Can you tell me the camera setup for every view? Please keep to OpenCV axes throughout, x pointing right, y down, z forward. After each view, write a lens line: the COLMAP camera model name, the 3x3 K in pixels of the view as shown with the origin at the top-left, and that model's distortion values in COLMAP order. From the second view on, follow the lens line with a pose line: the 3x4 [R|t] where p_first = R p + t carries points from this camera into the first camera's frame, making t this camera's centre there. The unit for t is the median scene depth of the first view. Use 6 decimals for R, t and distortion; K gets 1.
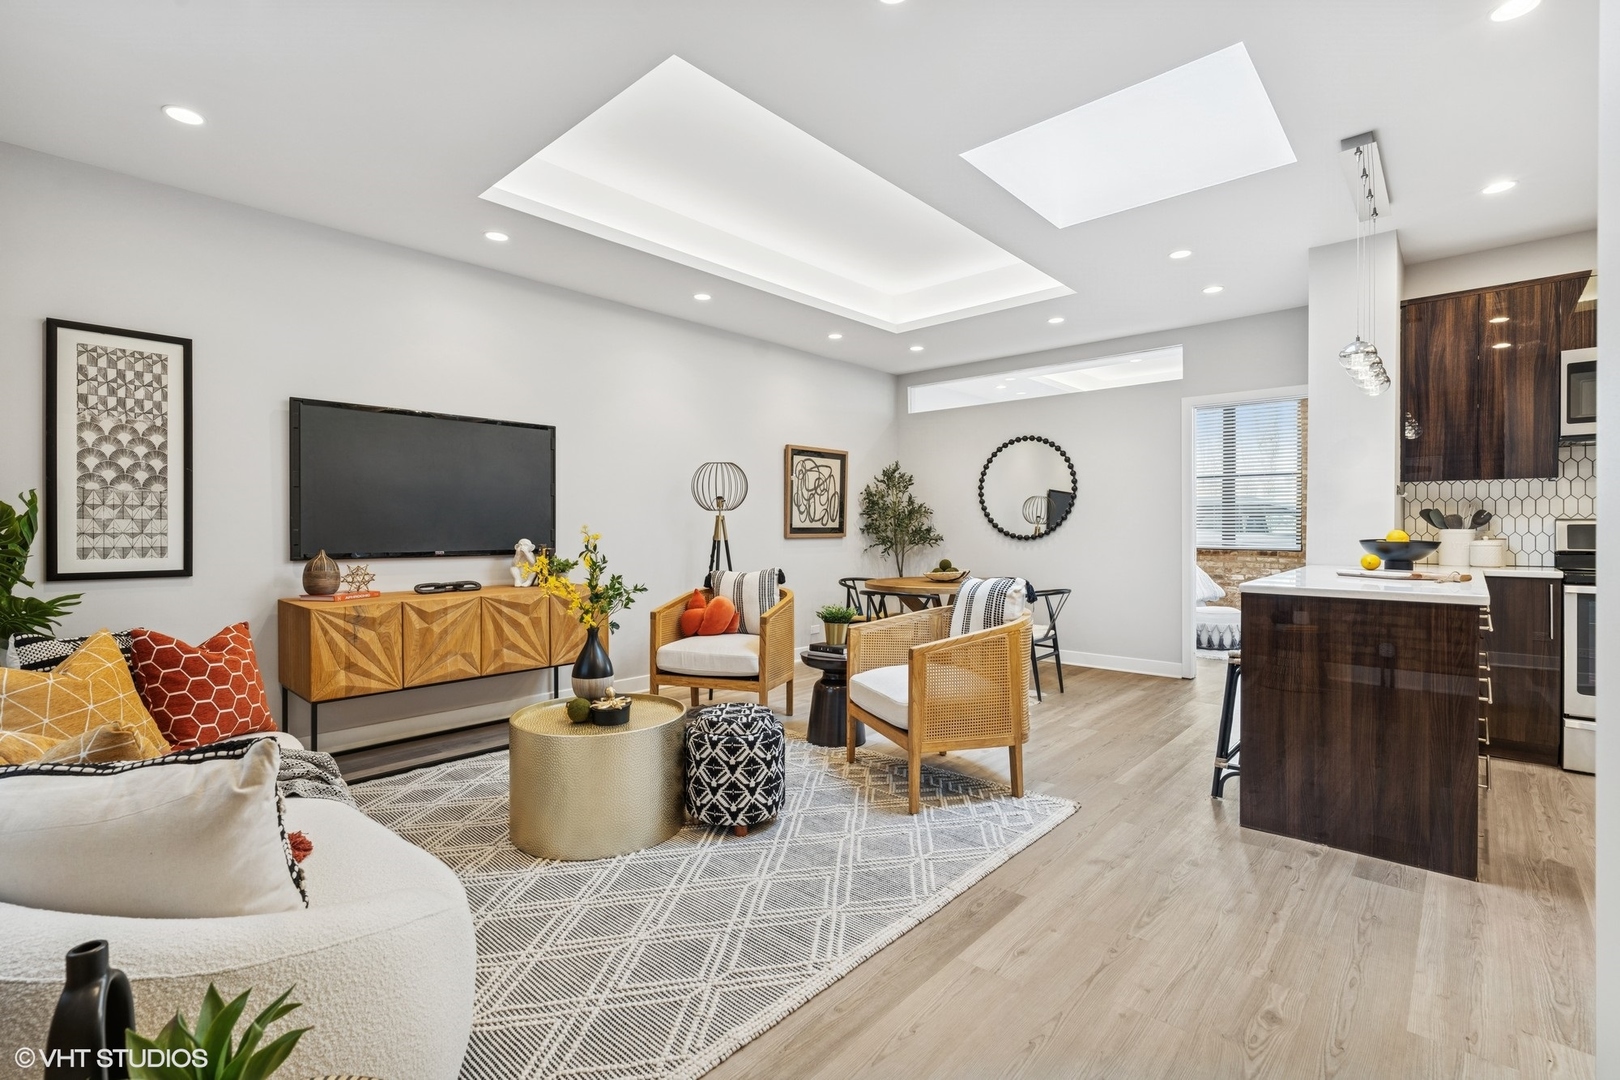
lens RADIAL K [[748.1, 0, 809.7], [0, 748.1, 528.2], [0, 0, 1]] dist [-0.007192, 0.001966]
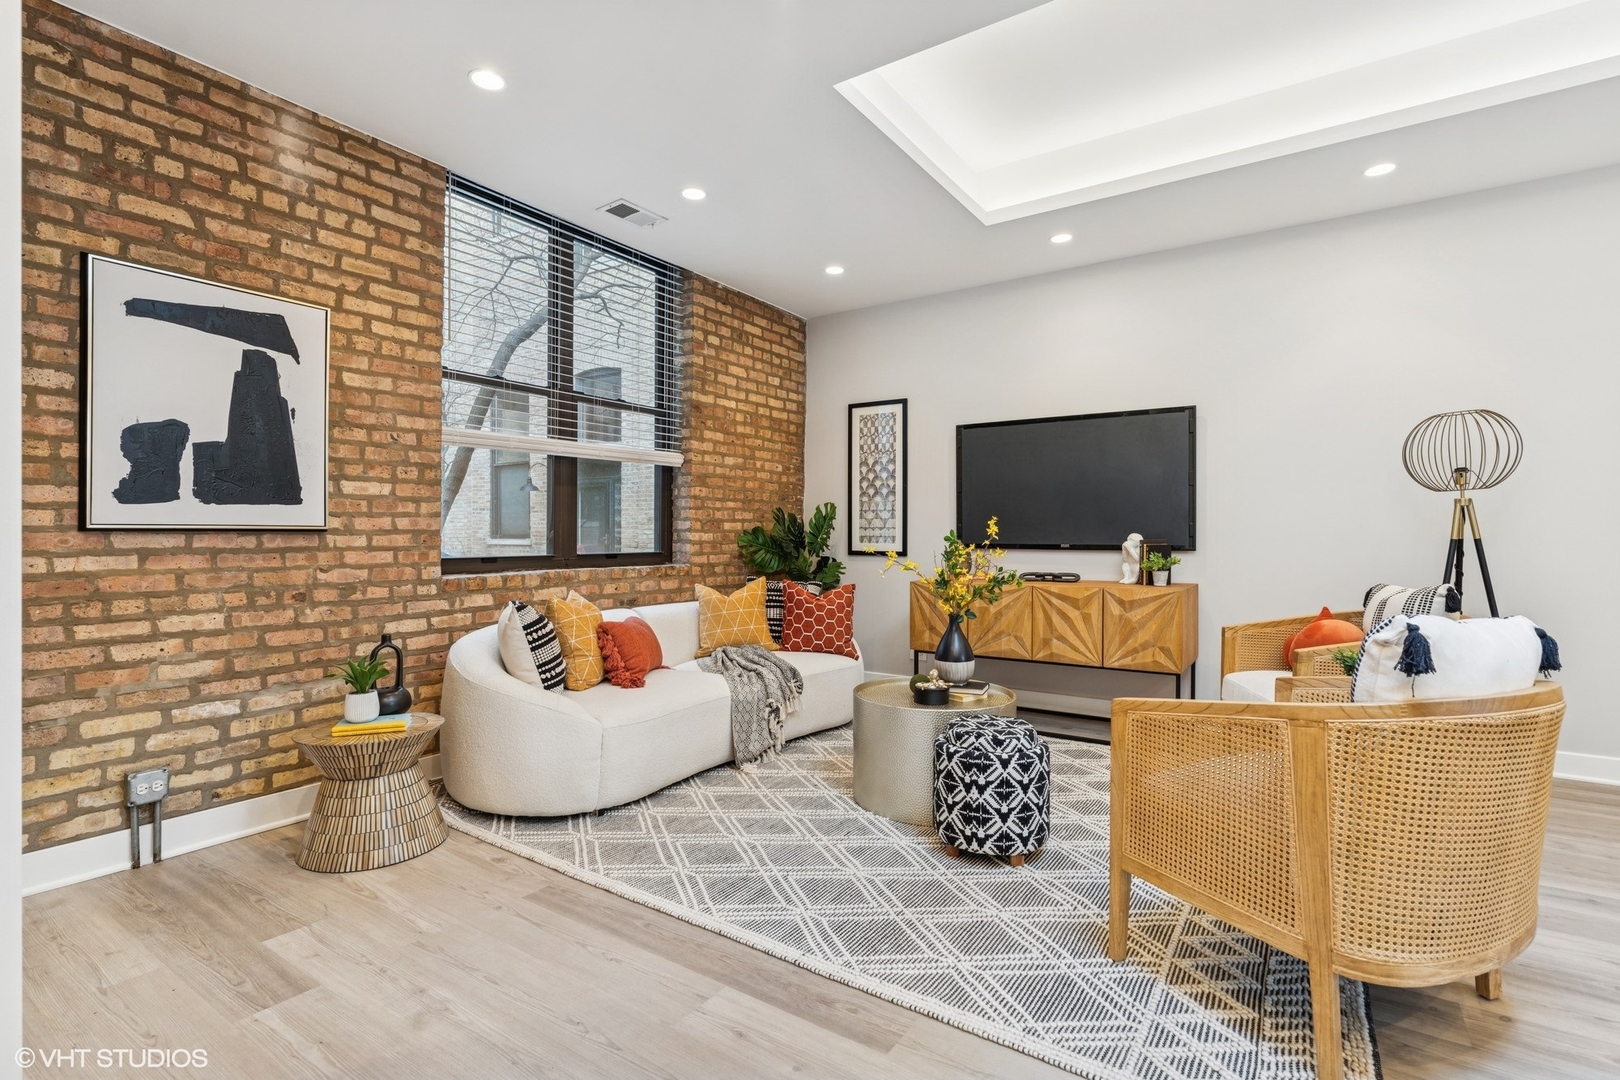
lens RADIAL K [[748.1, 0, 778.4], [0, 748.1, 542.8], [0, 0, 1]] dist [-0.007192, 0.001966]
pose [[0.118102, 0.011379, -0.992936, 0.576480], [-0.001963, 0.999935, 0.011226, 0.019083], [0.992999, 0.000623, 0.118117, 0.511798]]
